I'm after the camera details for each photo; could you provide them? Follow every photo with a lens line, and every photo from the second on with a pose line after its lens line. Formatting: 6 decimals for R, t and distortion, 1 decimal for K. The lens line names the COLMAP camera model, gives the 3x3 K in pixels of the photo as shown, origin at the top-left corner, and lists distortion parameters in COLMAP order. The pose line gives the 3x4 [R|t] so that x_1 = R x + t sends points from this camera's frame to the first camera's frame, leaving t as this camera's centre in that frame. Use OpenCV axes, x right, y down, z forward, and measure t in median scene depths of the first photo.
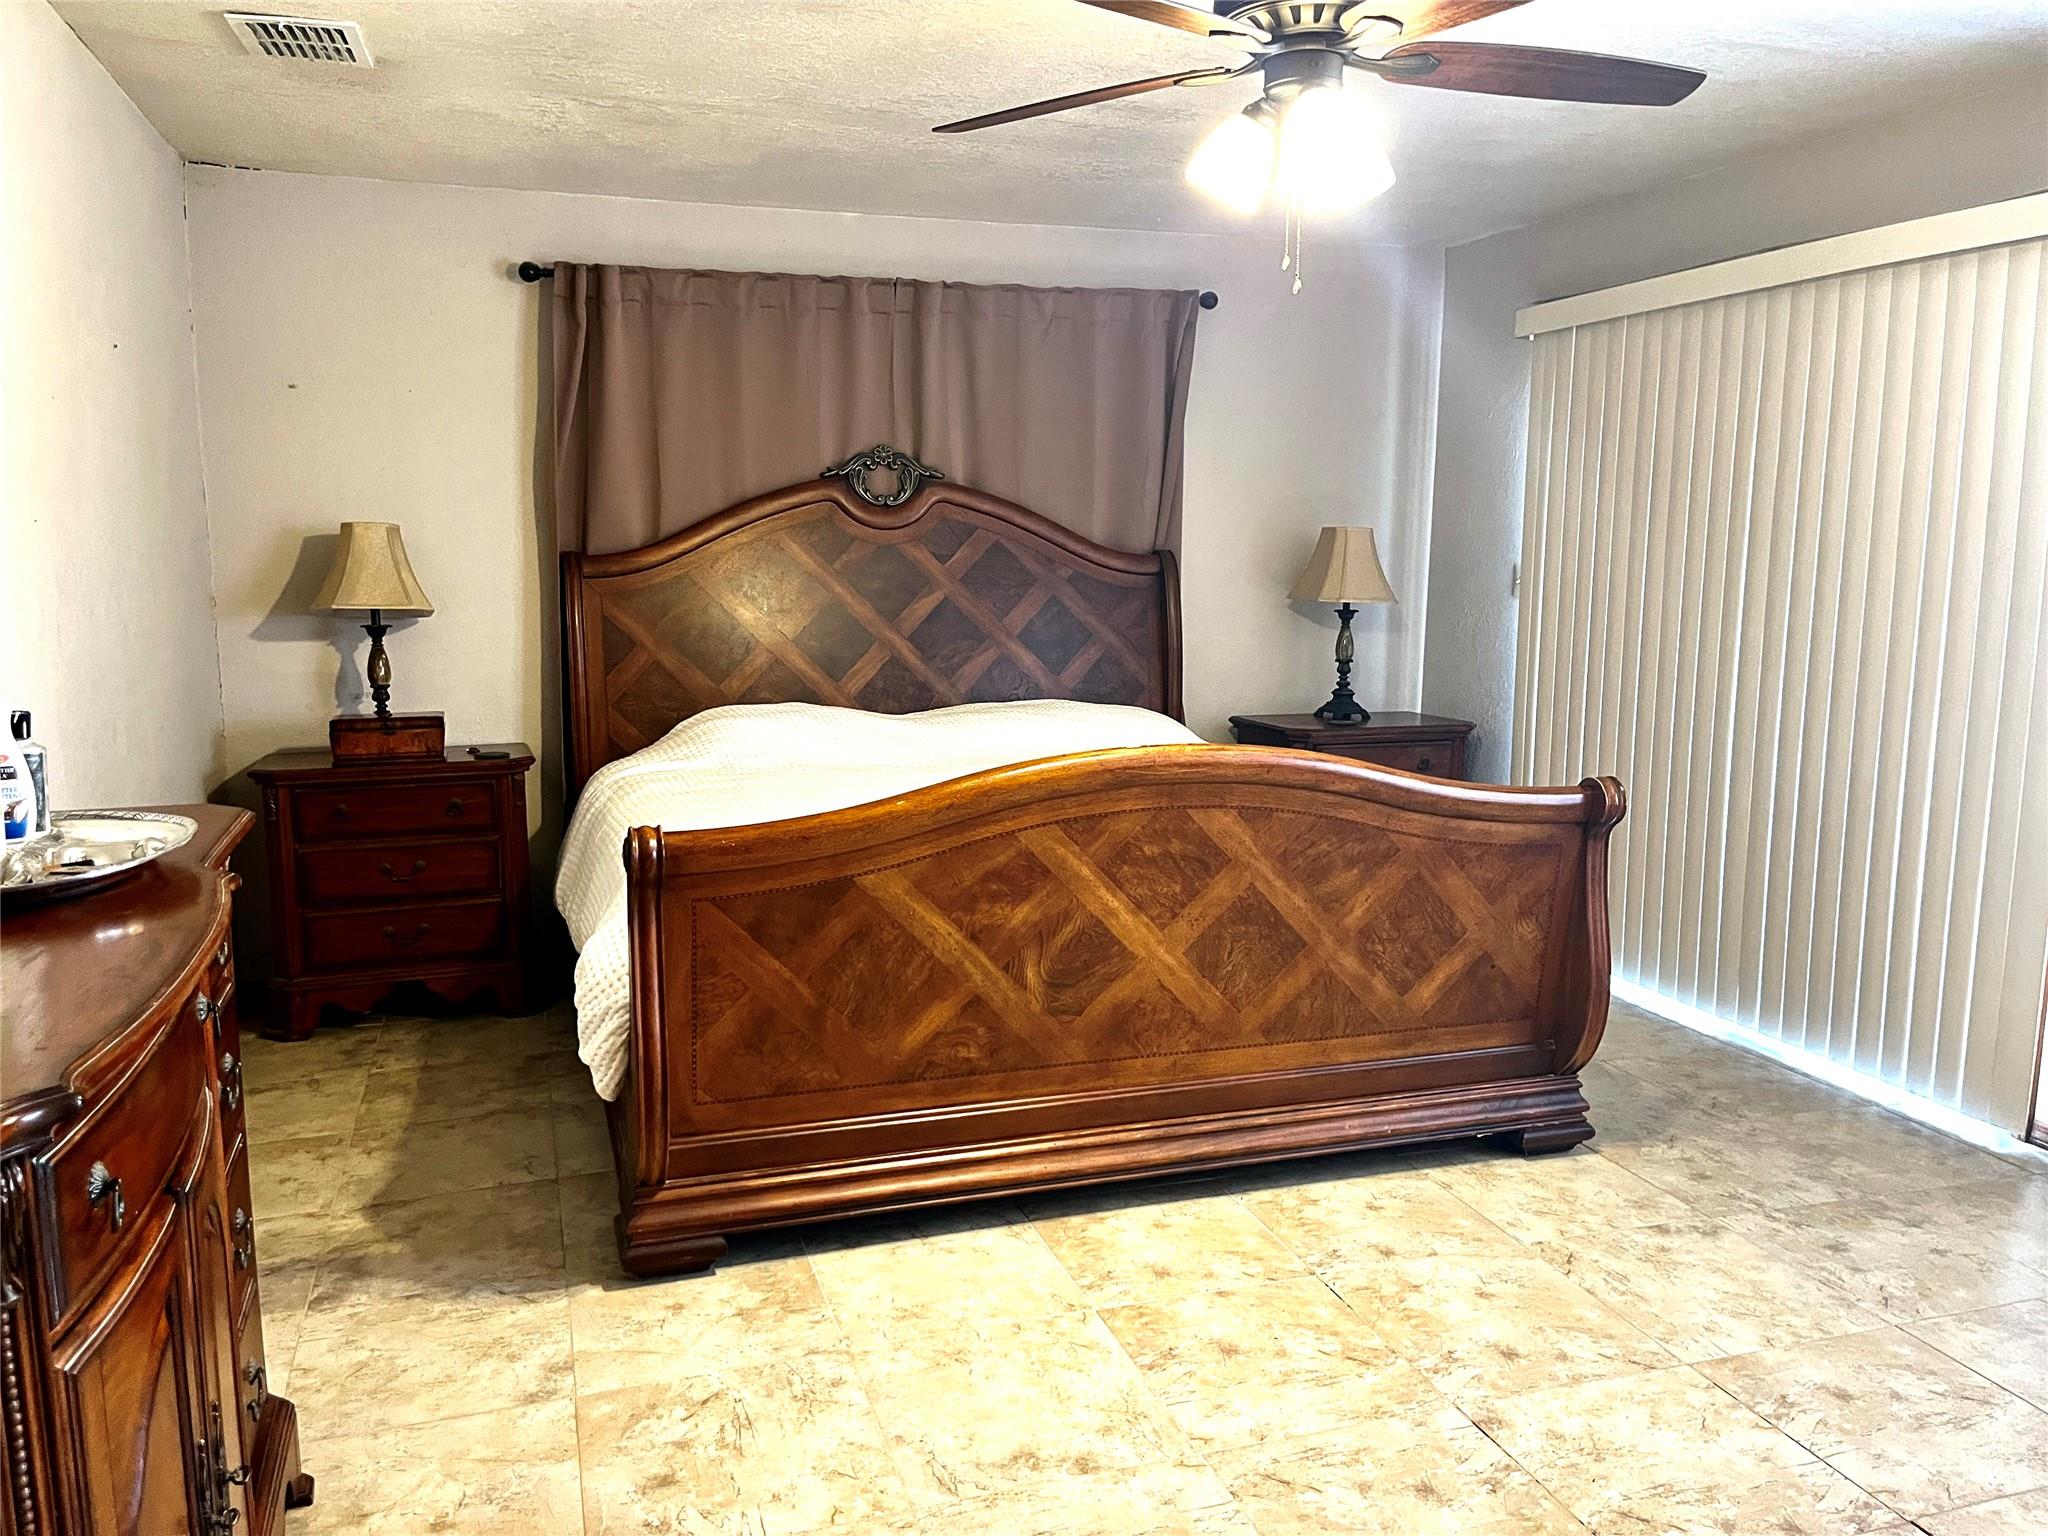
lens RADIAL K [[1542.8, 0, 1026.5], [0, 1542.8, 759.2], [0, 0, 1]] dist [0.056440, -0.071661]
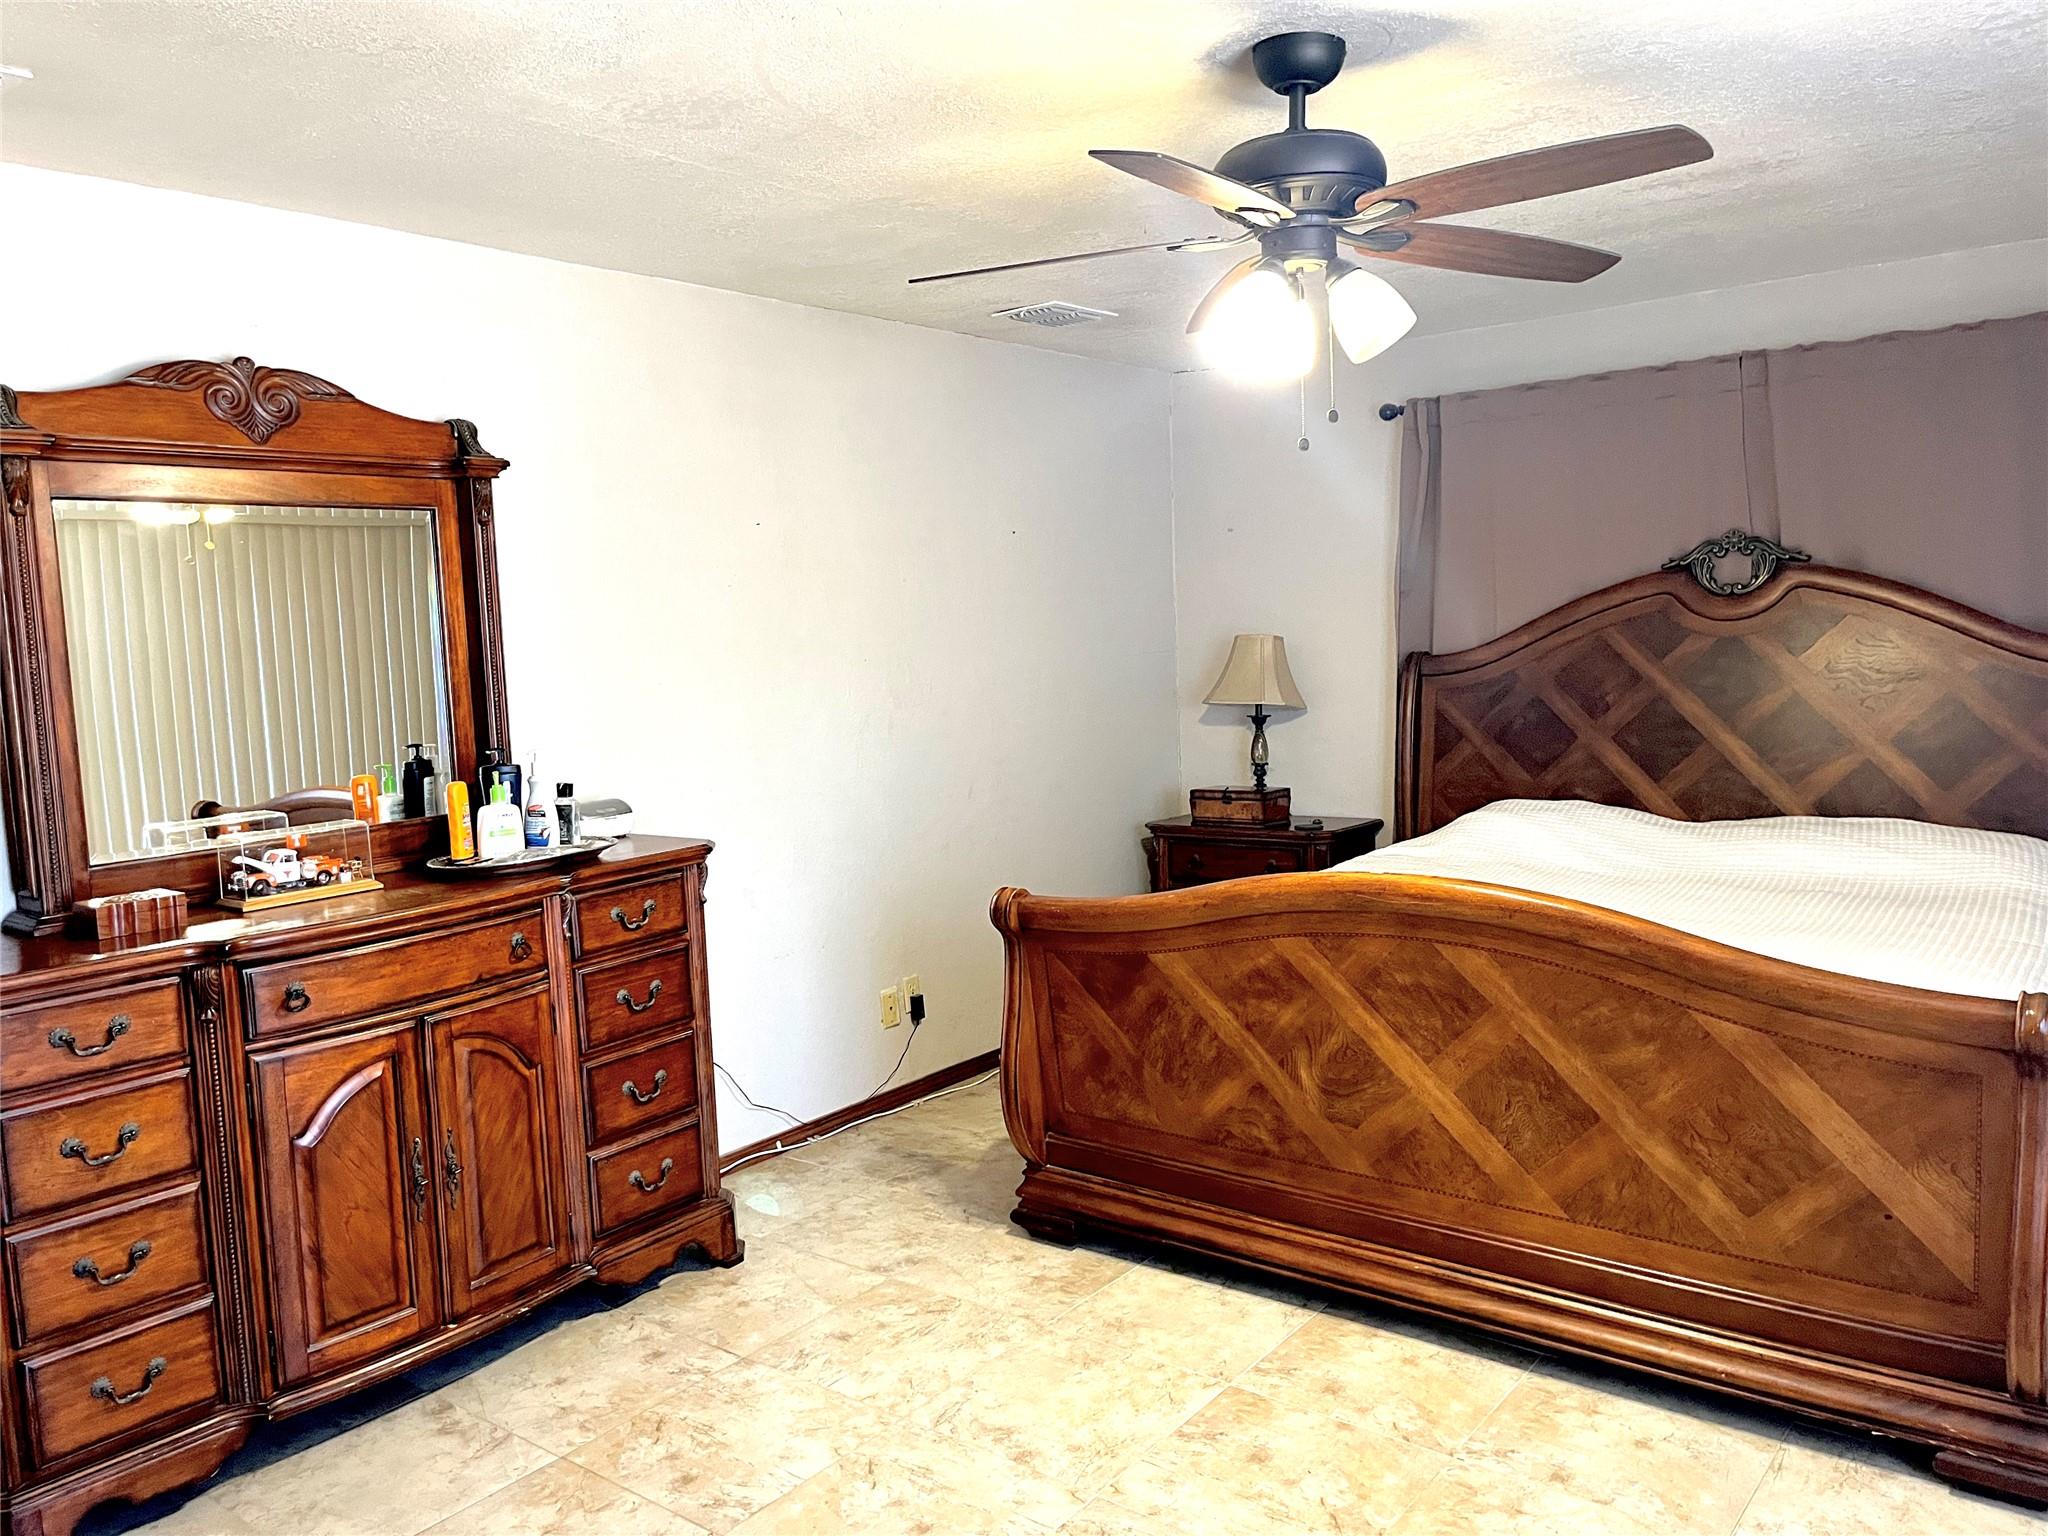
lens RADIAL K [[1542.8, 0, 1016.3], [0, 1542.8, 777.3], [0, 0, 1]] dist [0.056440, -0.071661]
pose [[0.549347, 0.059098, -0.833502, 0.760323], [-0.074747, 0.996972, 0.021424, -0.072565], [0.832245, 0.050533, 0.552101, 0.230337]]
